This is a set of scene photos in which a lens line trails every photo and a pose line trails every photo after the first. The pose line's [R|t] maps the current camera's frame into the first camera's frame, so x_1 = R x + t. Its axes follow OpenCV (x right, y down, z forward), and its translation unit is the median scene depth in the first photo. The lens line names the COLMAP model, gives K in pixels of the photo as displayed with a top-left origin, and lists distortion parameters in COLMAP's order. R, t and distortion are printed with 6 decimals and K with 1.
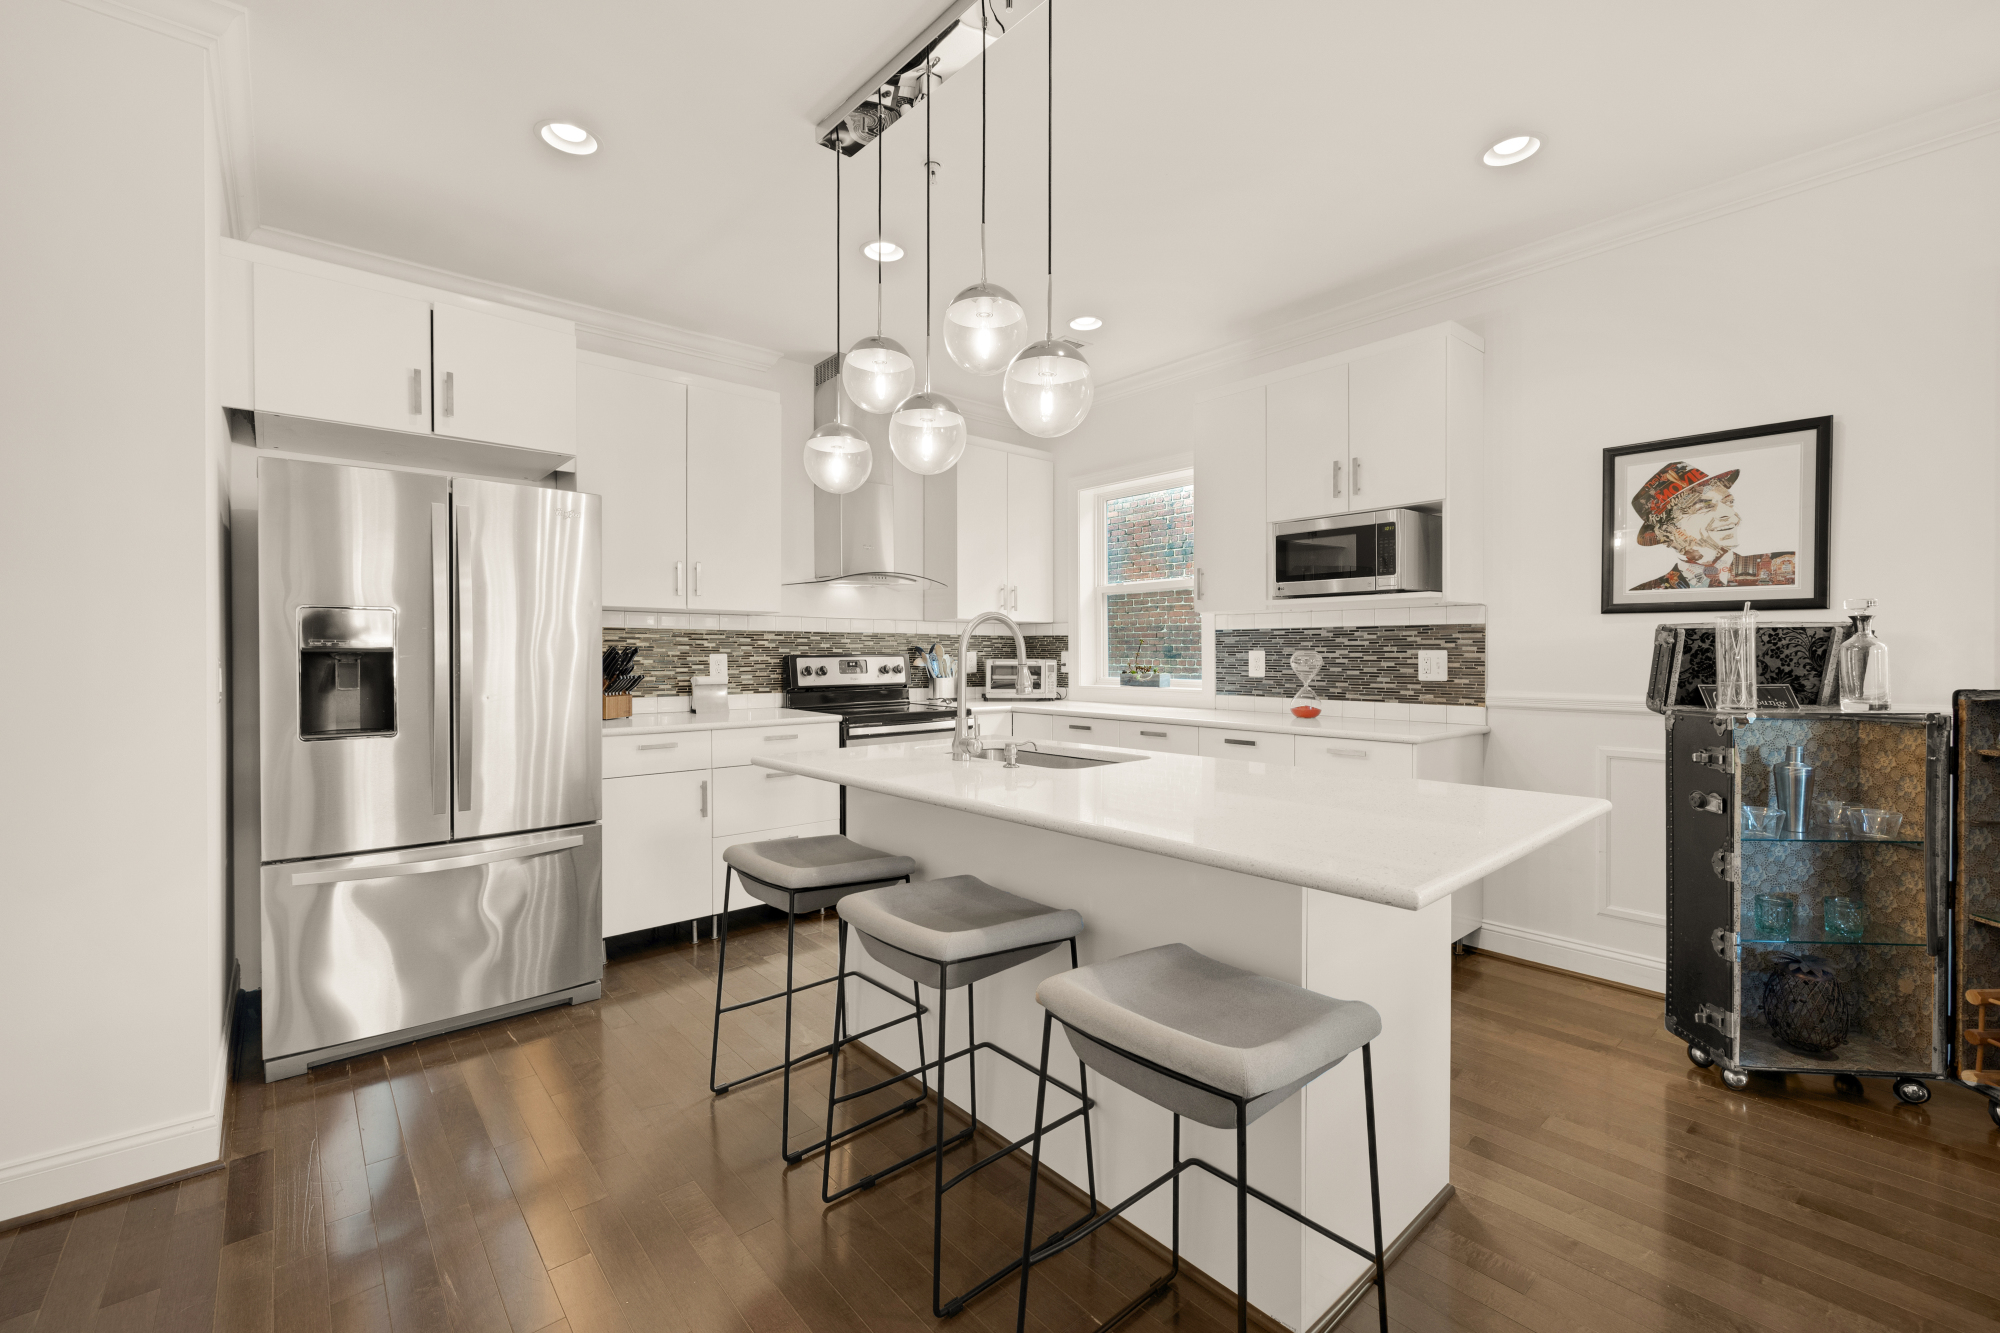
lens RADIAL K [[839.2, 0, 996.2], [0, 839.2, 662.2], [0, 0, 1]] dist [-0.000422, 0.000003]
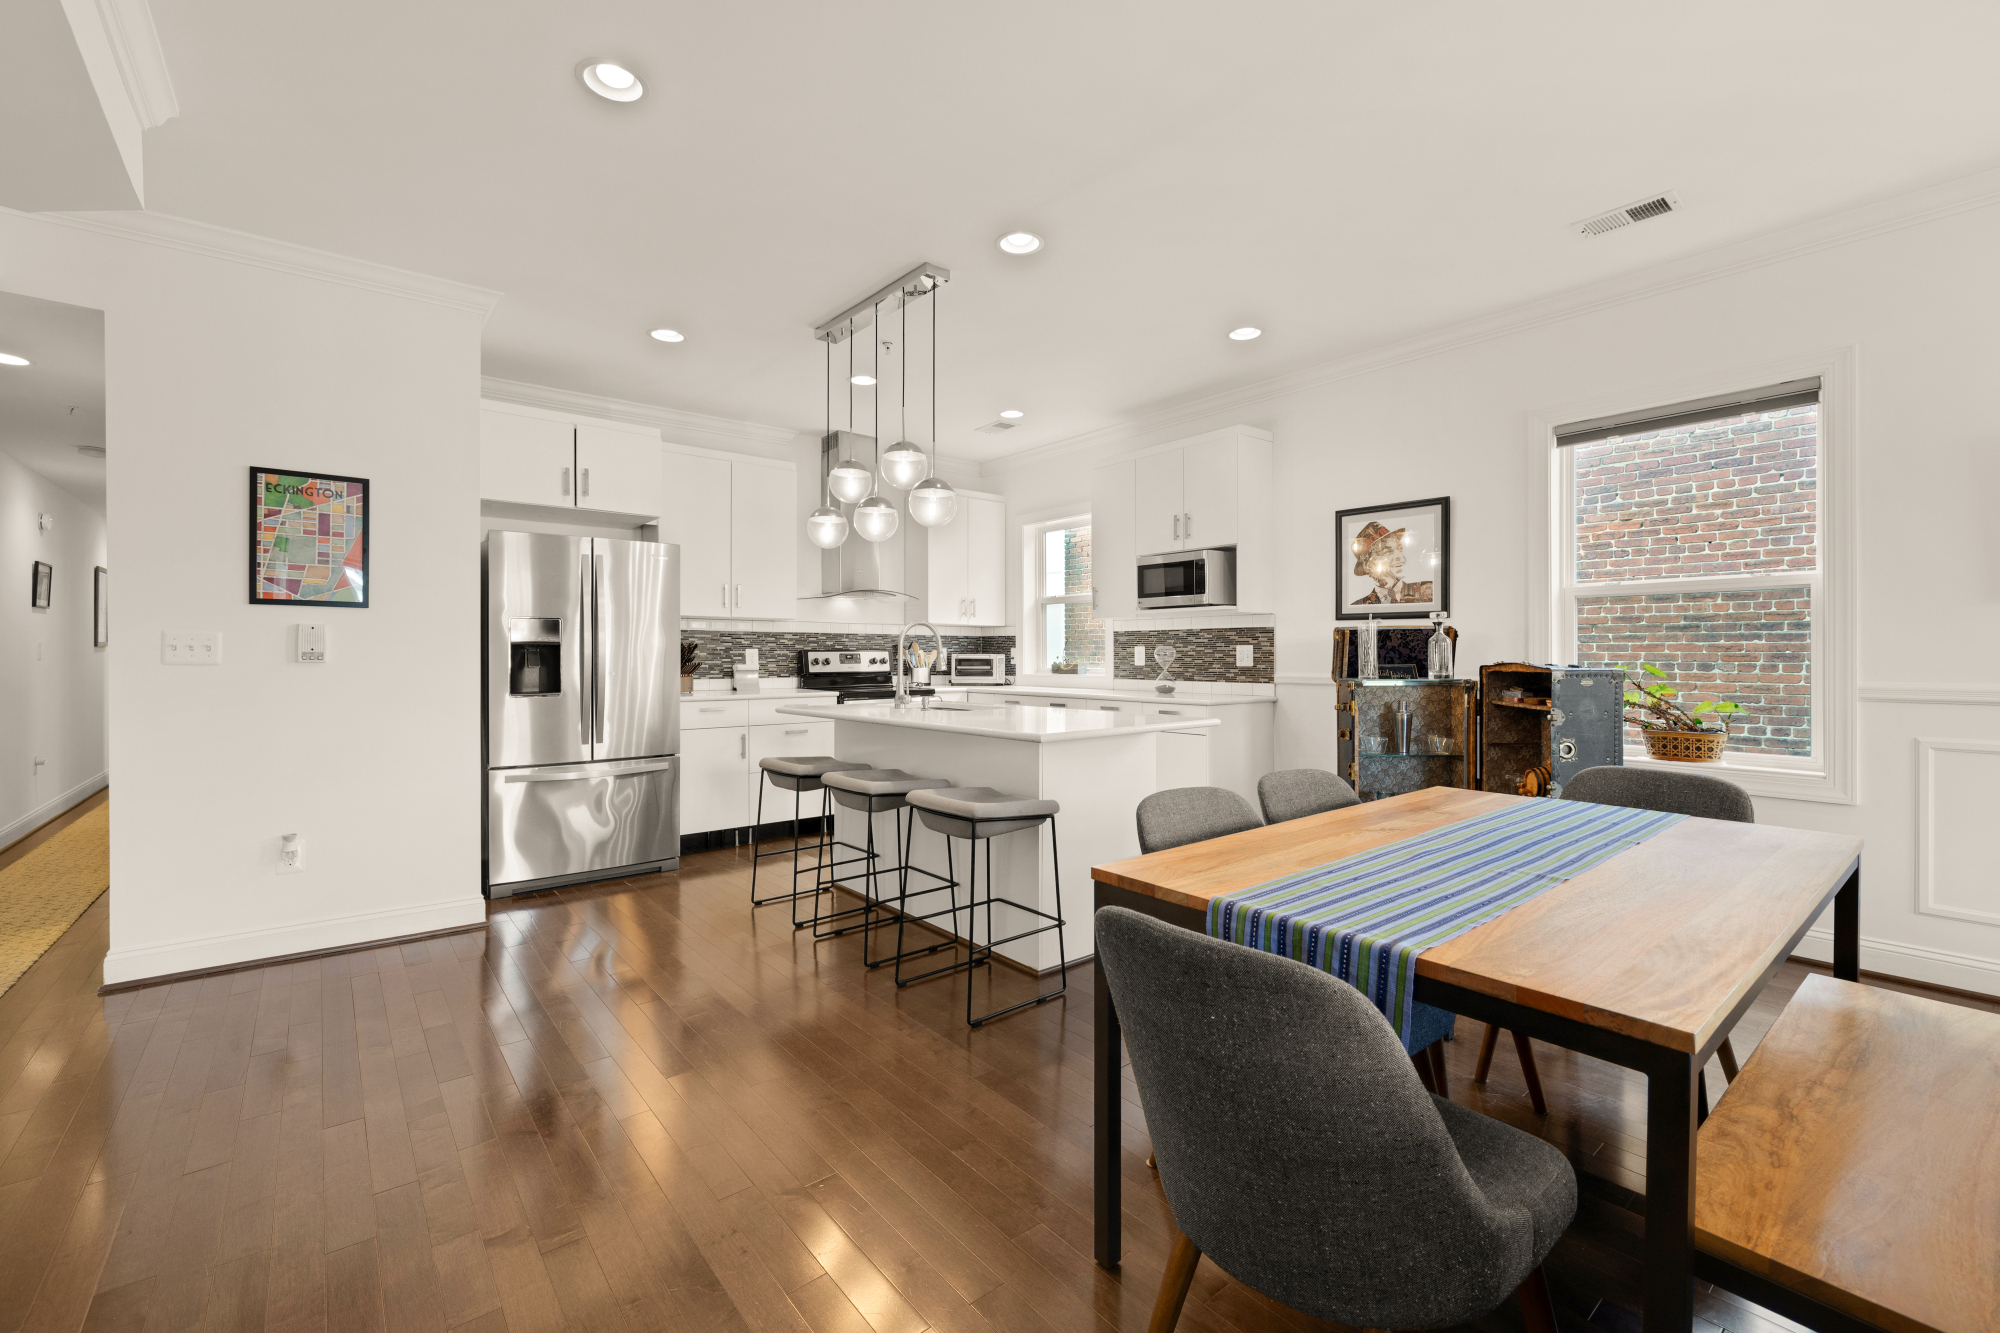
lens RADIAL K [[839.2, 0, 992.5], [0, 839.2, 663.2], [0, 0, 1]] dist [-0.000422, 0.000003]
pose [[0.999561, 0.000459, -0.029623, 0.121972], [-0.000513, 0.999998, -0.001810, 0.018087], [0.029623, 0.001824, 0.999559, -0.424029]]
